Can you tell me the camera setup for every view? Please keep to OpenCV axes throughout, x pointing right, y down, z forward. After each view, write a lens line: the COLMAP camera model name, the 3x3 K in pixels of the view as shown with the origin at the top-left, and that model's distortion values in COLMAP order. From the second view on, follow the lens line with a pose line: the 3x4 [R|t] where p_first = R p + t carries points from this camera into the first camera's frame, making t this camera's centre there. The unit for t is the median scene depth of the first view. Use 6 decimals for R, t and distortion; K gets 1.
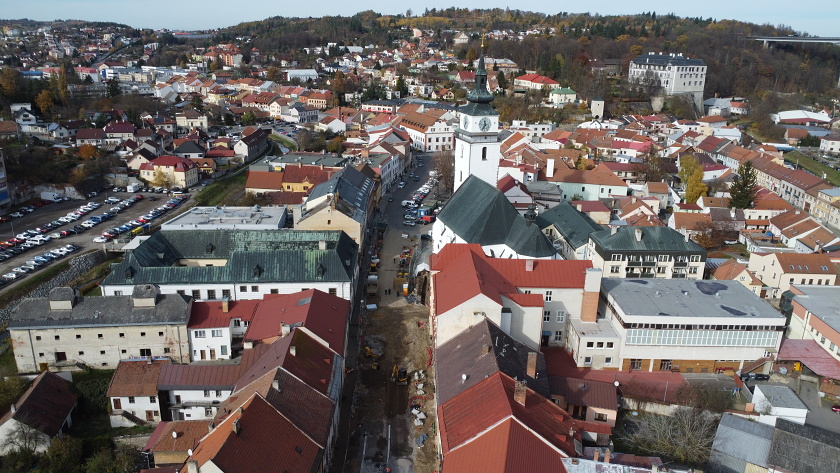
lens RADIAL K [[610.5, 0, 420.0], [0, 610.5, 236.5], [0, 0, 1]] dist [-0.027081, -0.010357]
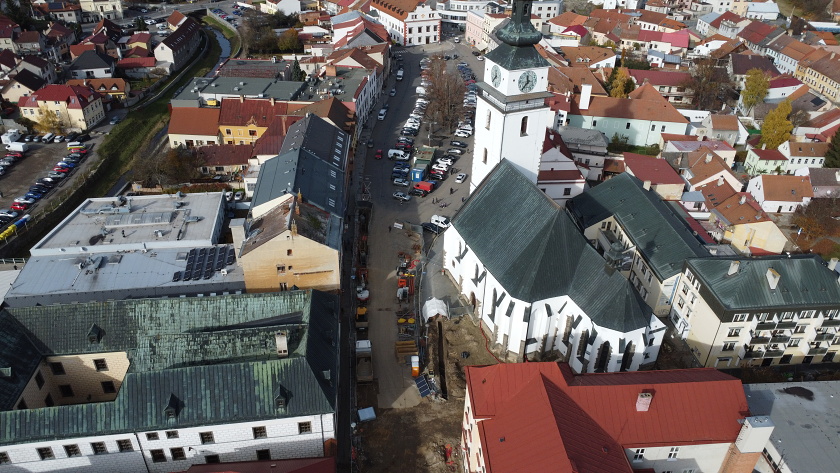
lens RADIAL K [[610.5, 0, 420.0], [0, 610.5, 236.5], [0, 0, 1]] dist [-0.027081, -0.010357]
pose [[0.998062, -0.032854, 0.052846, -0.030767], [0.018984, 0.969532, 0.244227, -0.131475], [-0.059260, -0.242750, 0.968277, 0.254548]]
